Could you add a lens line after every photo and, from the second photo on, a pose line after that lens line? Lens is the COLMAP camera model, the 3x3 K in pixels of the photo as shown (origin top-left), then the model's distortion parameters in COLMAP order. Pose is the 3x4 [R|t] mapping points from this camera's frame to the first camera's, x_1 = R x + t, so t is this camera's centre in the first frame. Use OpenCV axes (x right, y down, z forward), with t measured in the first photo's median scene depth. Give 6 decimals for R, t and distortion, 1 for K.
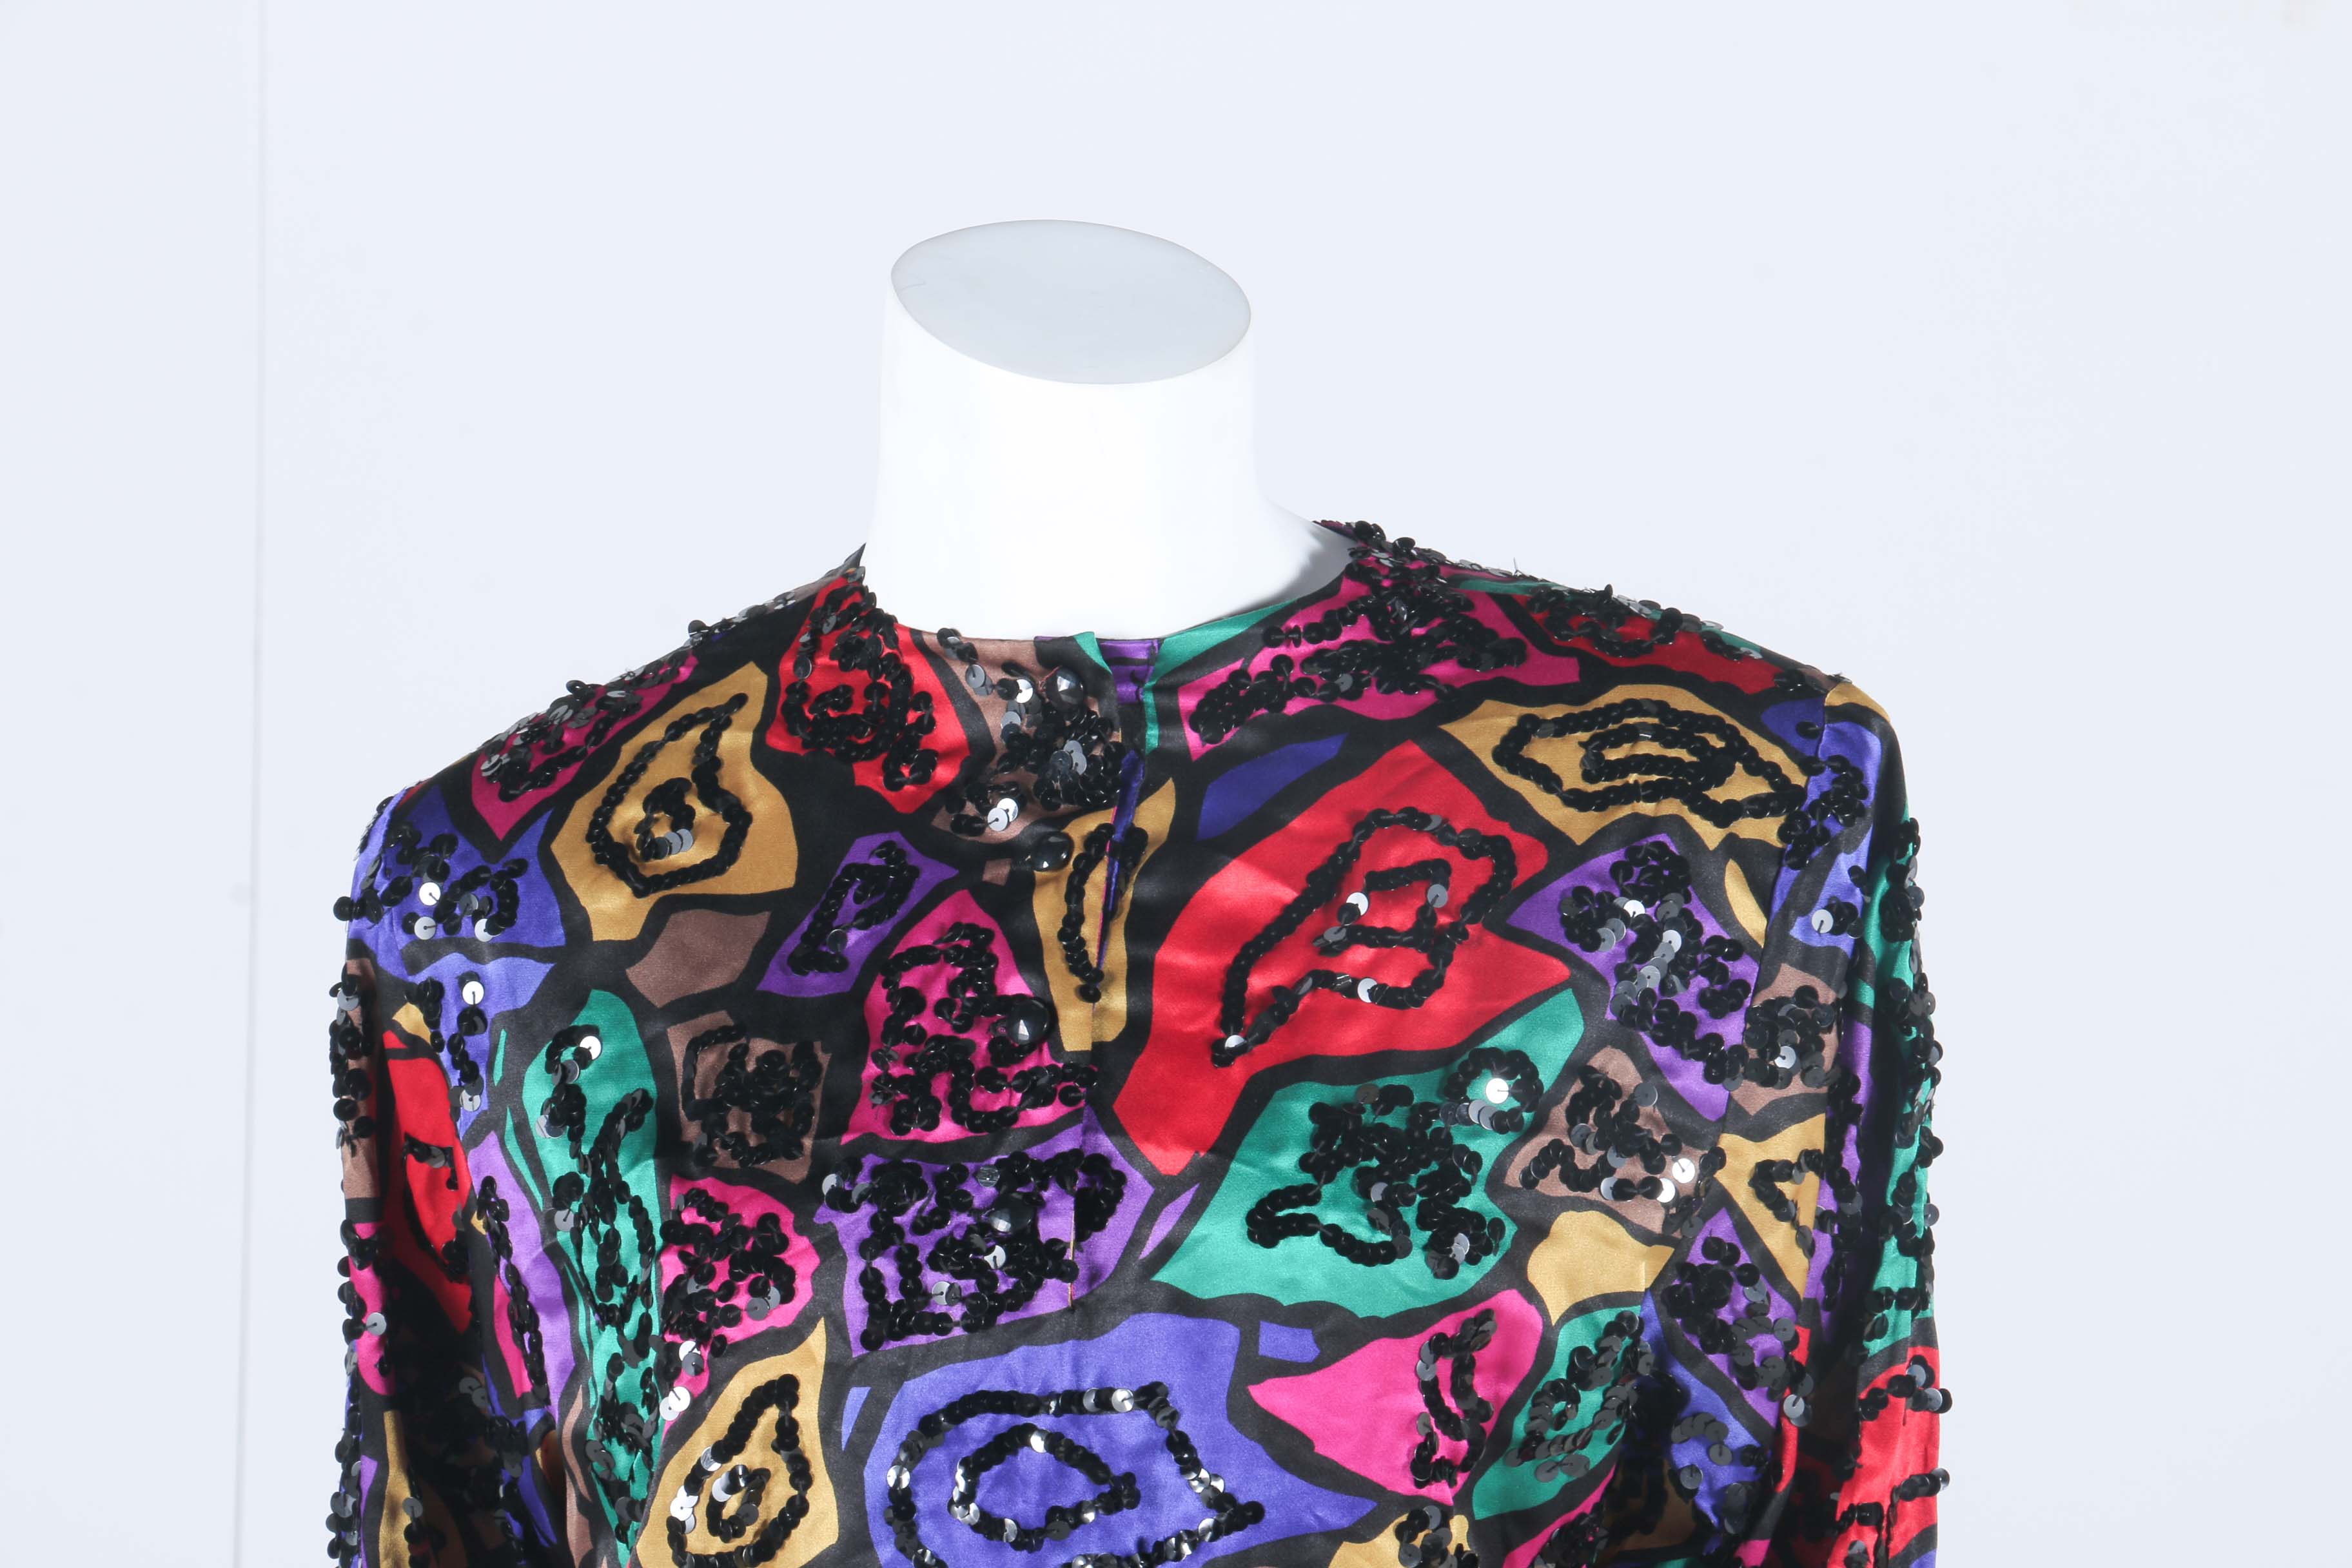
lens RADIAL K [[9617.0, 0, 1160.3], [0, 9617.0, 774.7], [0, 0, 1]] dist [0.776529, 0.000000]
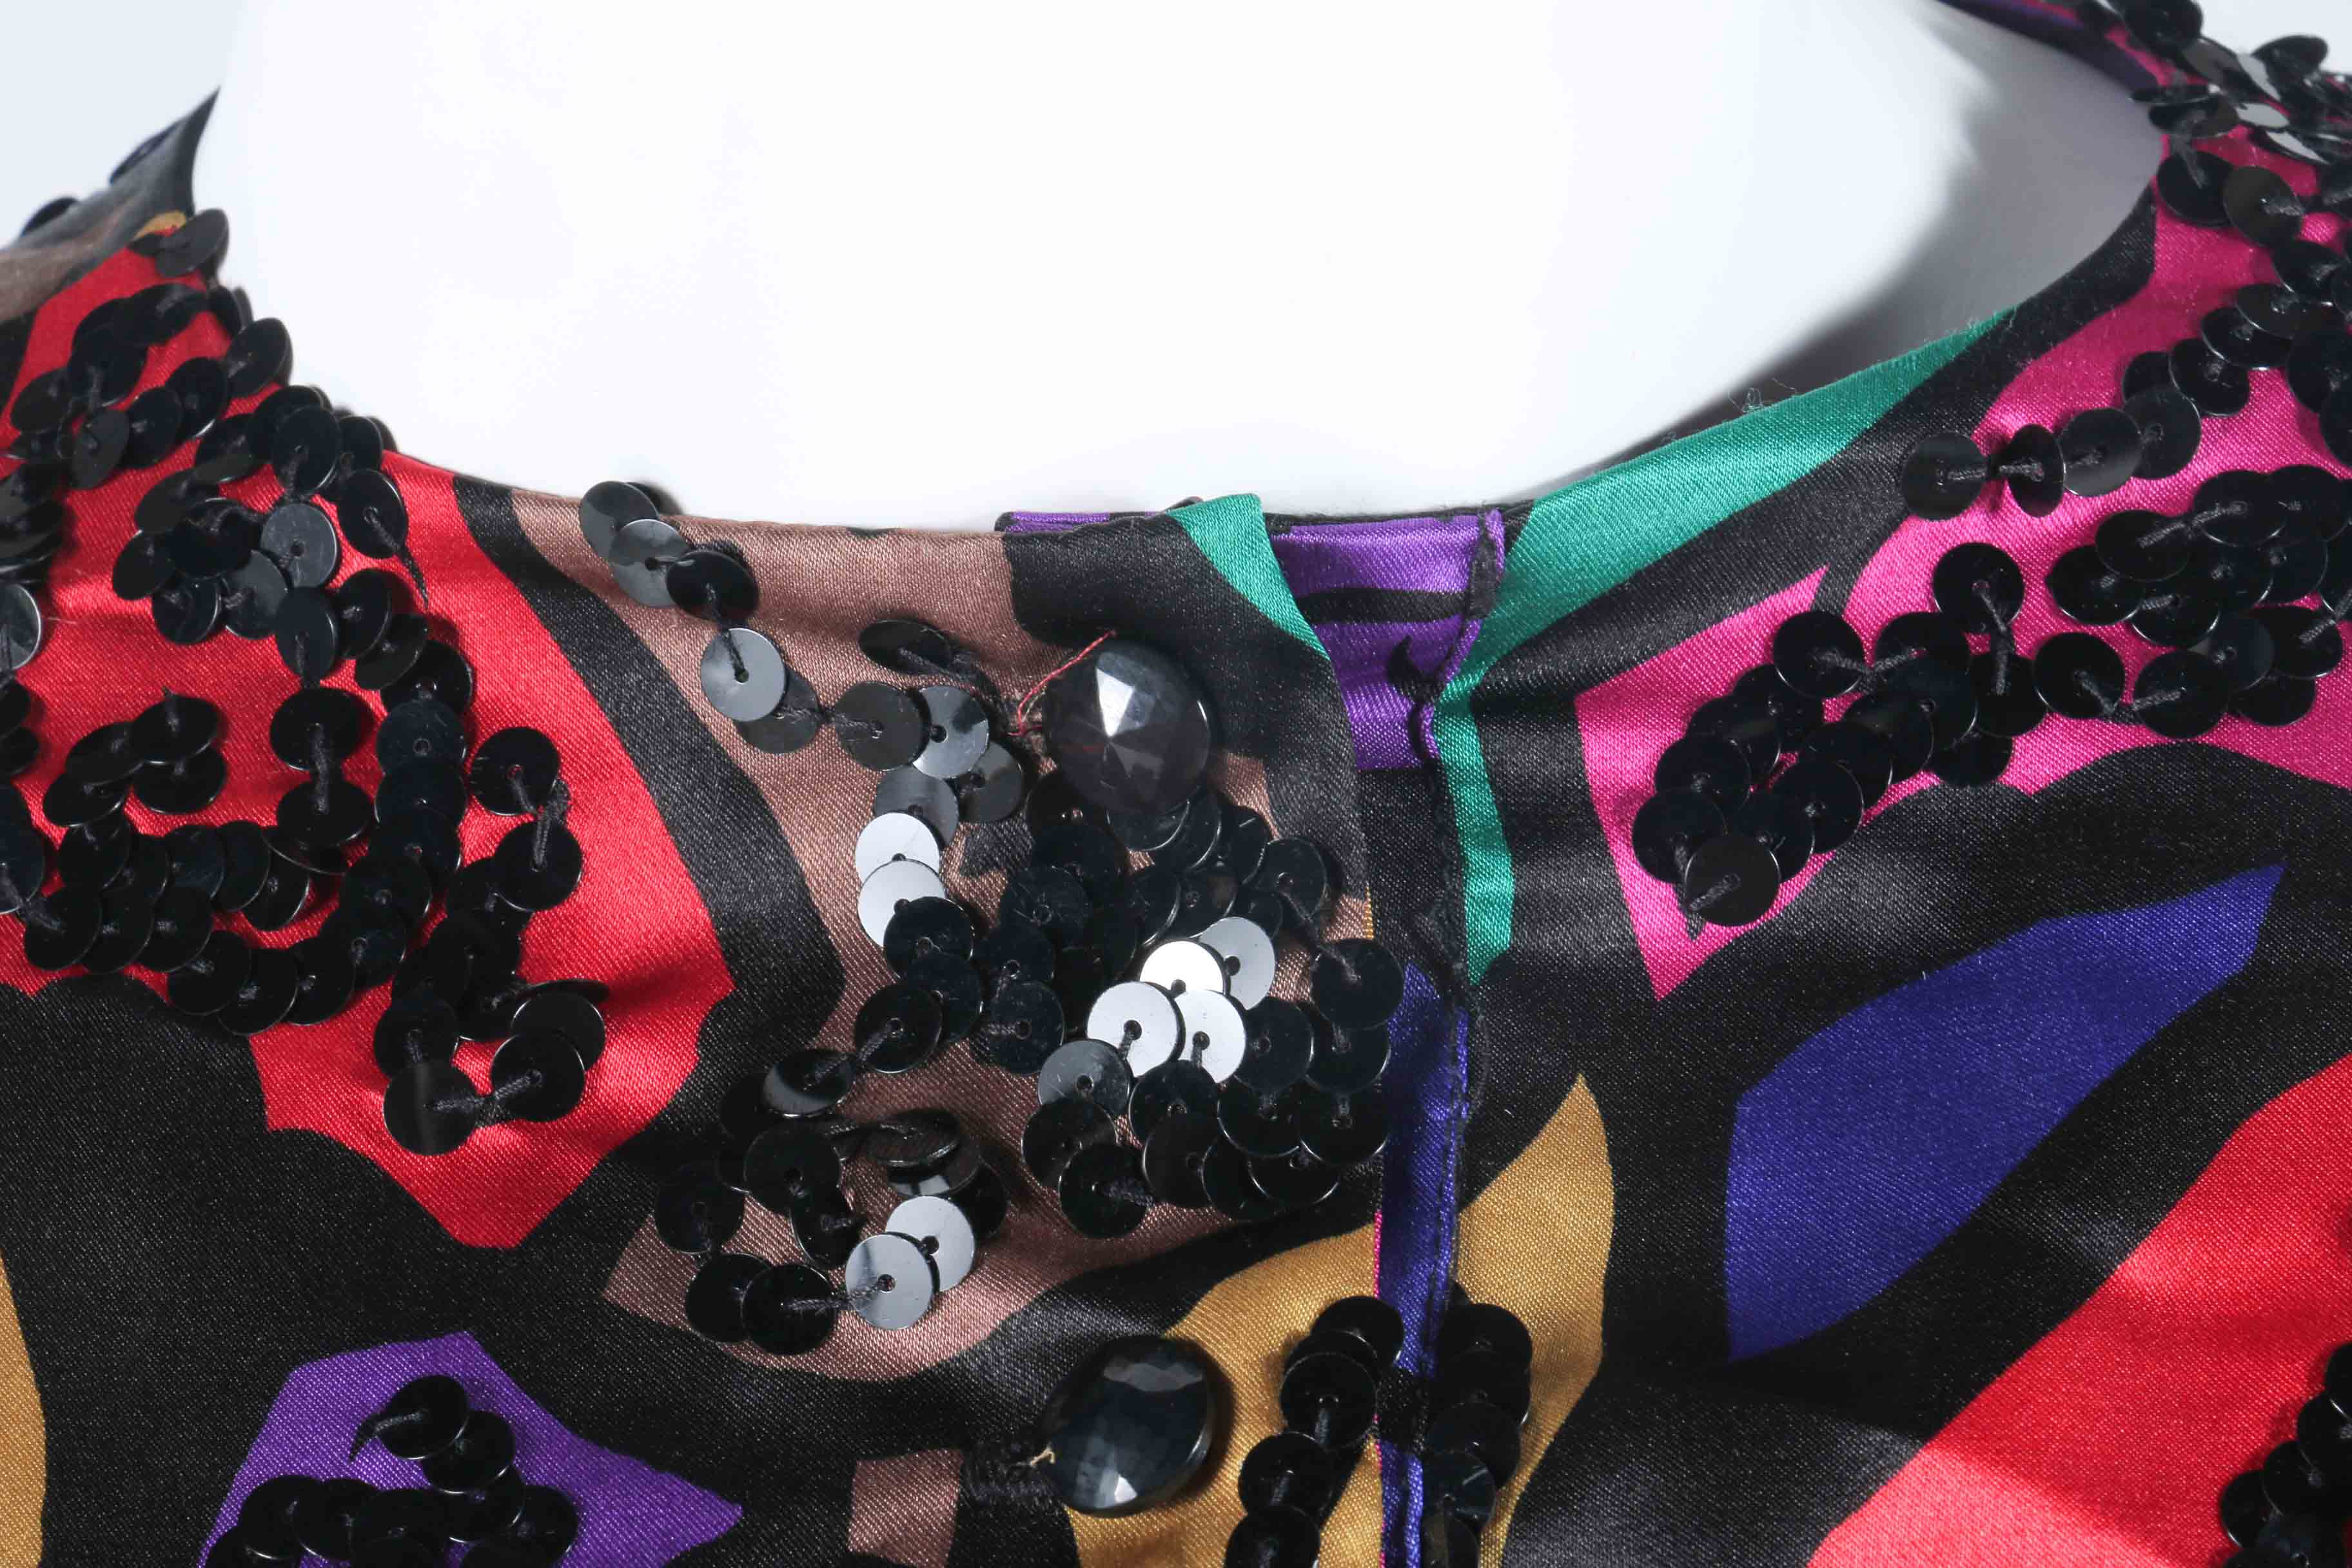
lens RADIAL K [[9261.1, 0, 1169.4], [0, 9261.1, 794.9], [0, 0, 1]] dist [0.400161, 0.000000]
pose [[0.989170, -0.040936, 0.140952, -0.042383], [0.027959, 0.995288, 0.092847, -0.029098], [-0.144089, -0.087900, 0.985653, 0.768289]]
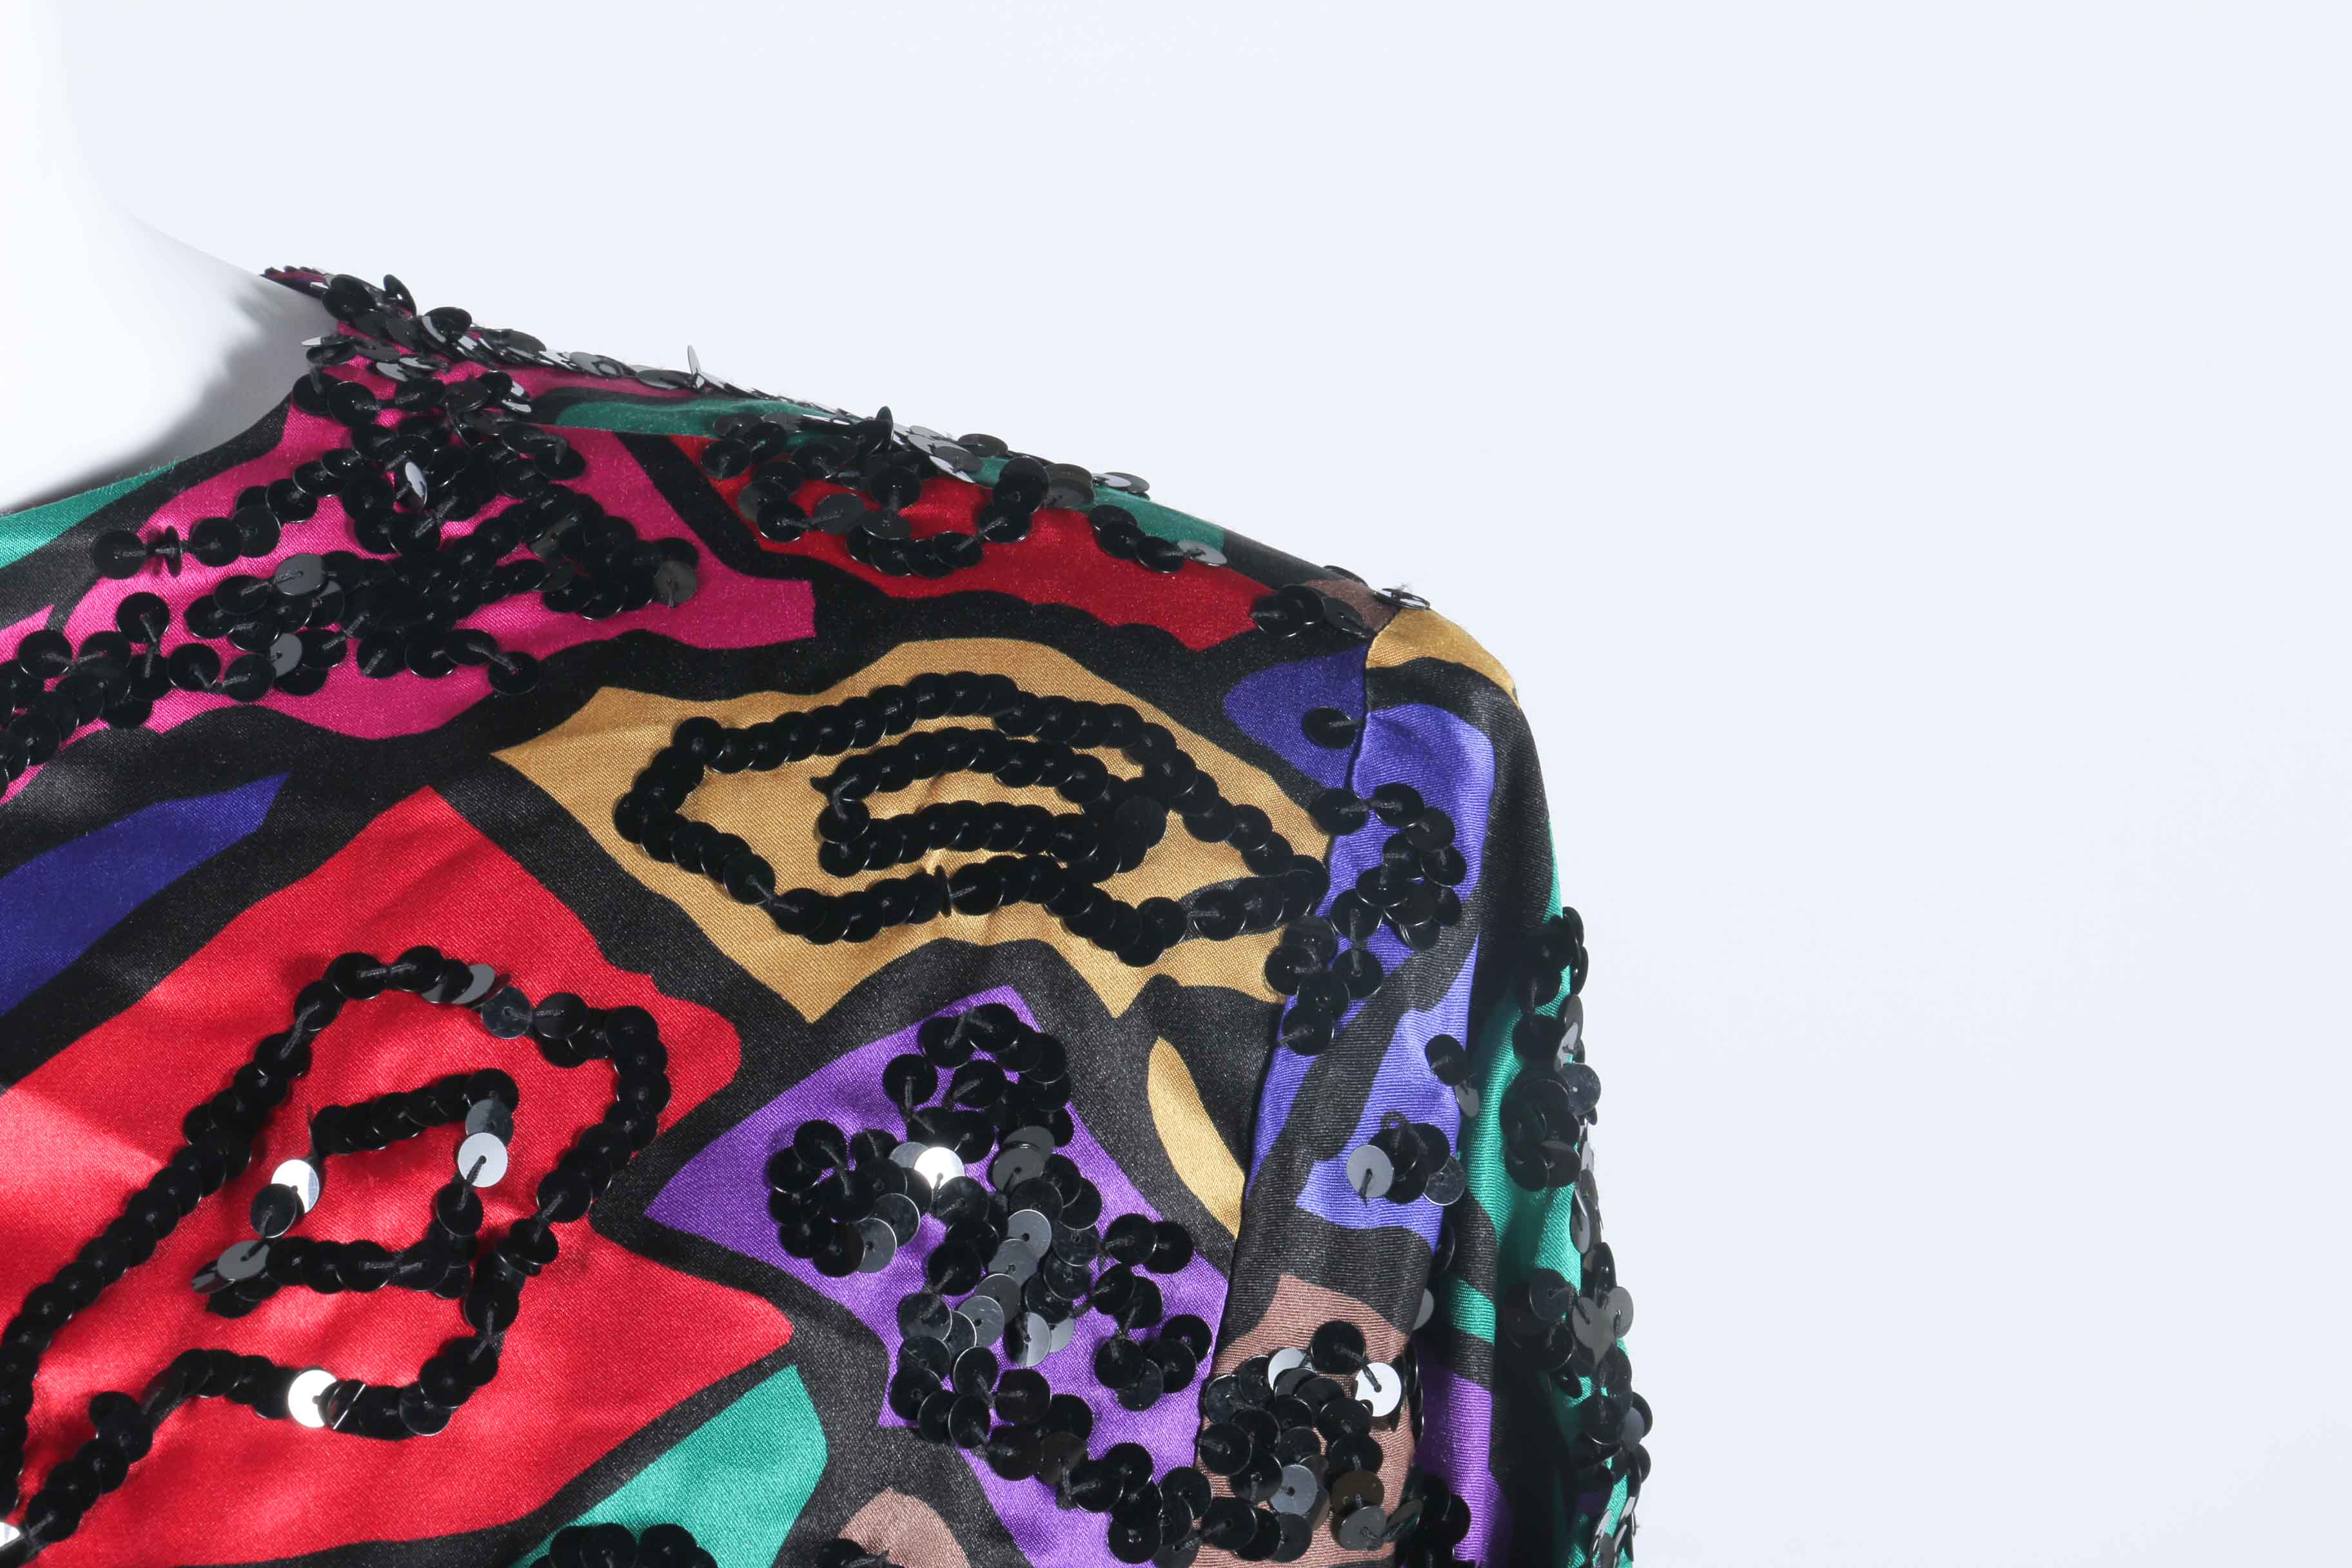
lens RADIAL K [[8183.2, 0, 1167.3], [0, 8183.2, 786.0], [0, 0, 1]] dist [0.530586, 0.000000]
pose [[0.999320, -0.034436, 0.013205, 0.054616], [0.033444, 0.997045, 0.069153, -0.028421], [-0.015548, -0.068665, 0.997519, 0.623235]]
